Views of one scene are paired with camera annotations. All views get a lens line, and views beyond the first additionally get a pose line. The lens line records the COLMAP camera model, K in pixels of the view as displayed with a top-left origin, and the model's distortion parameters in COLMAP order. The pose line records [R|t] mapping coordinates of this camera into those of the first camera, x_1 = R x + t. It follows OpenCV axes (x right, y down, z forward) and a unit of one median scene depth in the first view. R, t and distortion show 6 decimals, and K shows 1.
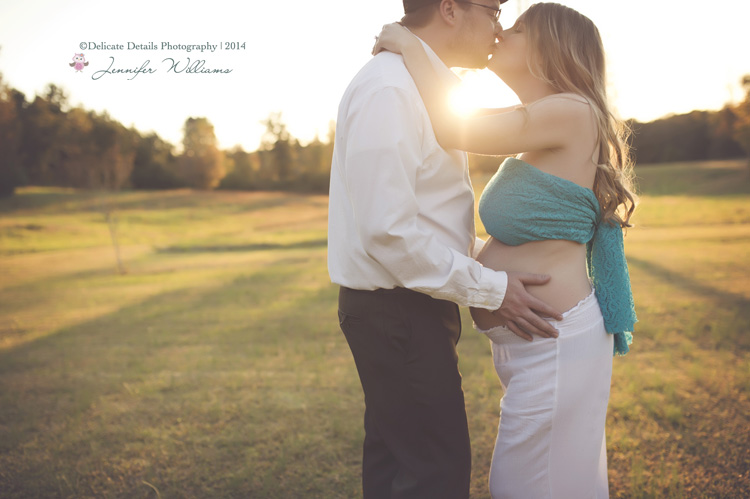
lens RADIAL K [[724.5, 0, 374.6], [0, 724.5, 253.9], [0, 0, 1]] dist [-0.034752, 0.000000]
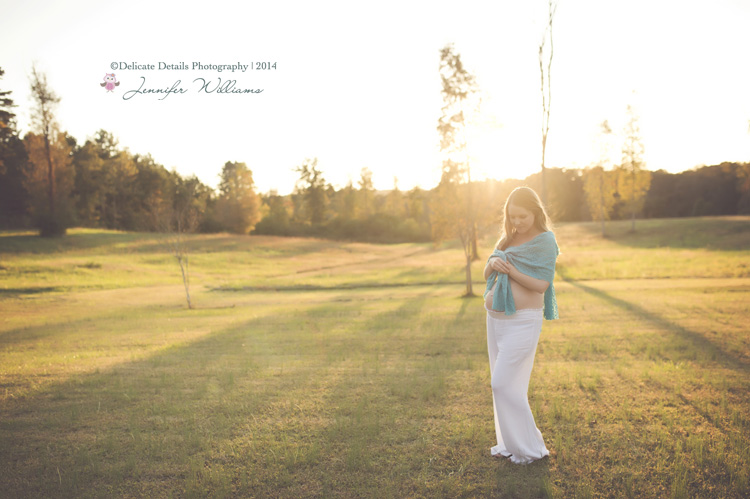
lens RADIAL K [[724.5, 0, 375.5], [0, 724.5, 246.5], [0, 0, 1]] dist [-0.034752, 0.000000]
pose [[0.999012, 0.018963, -0.040205, -0.006331], [-0.021815, 0.997185, -0.071732, 0.005261], [0.038731, 0.072538, 0.996613, -0.141446]]
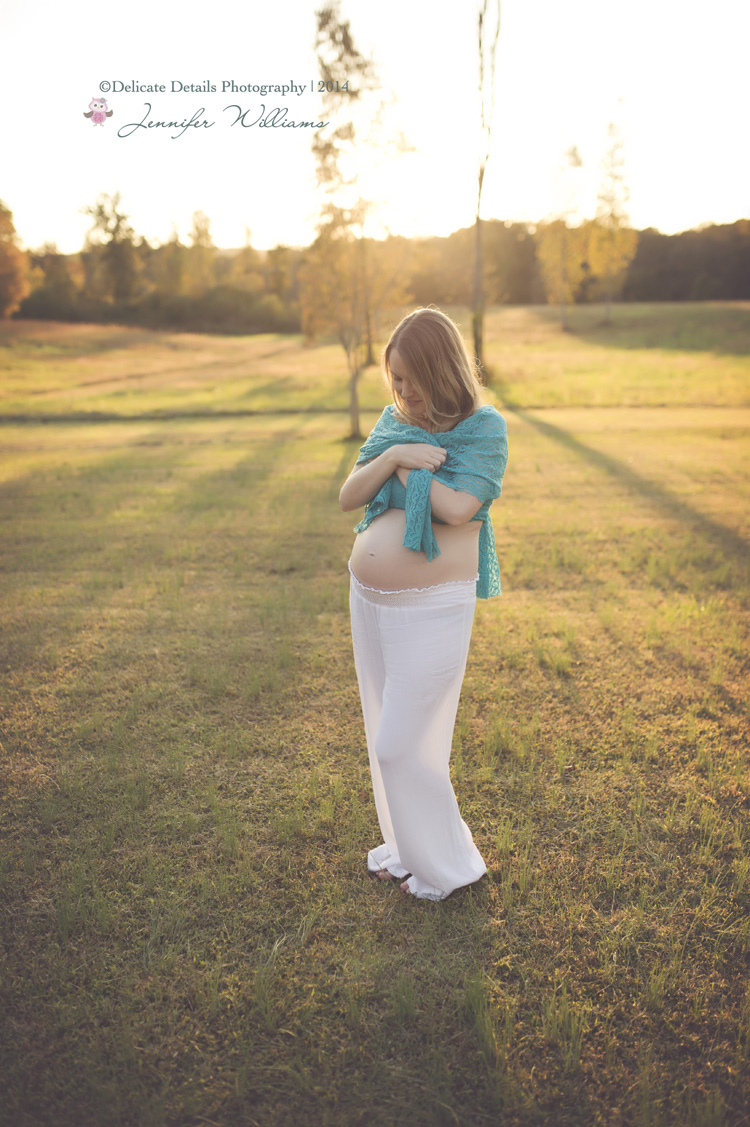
lens RADIAL K [[1088.7, 0, 375.9], [0, 1088.7, 565.1], [0, 0, 1]] dist [-0.034752, 0.000000]
pose [[0.994442, 0.011811, 0.104623, 0.005619], [-0.025470, 0.991160, 0.130201, -0.014916], [-0.102160, -0.132142, 0.985952, -0.065016]]
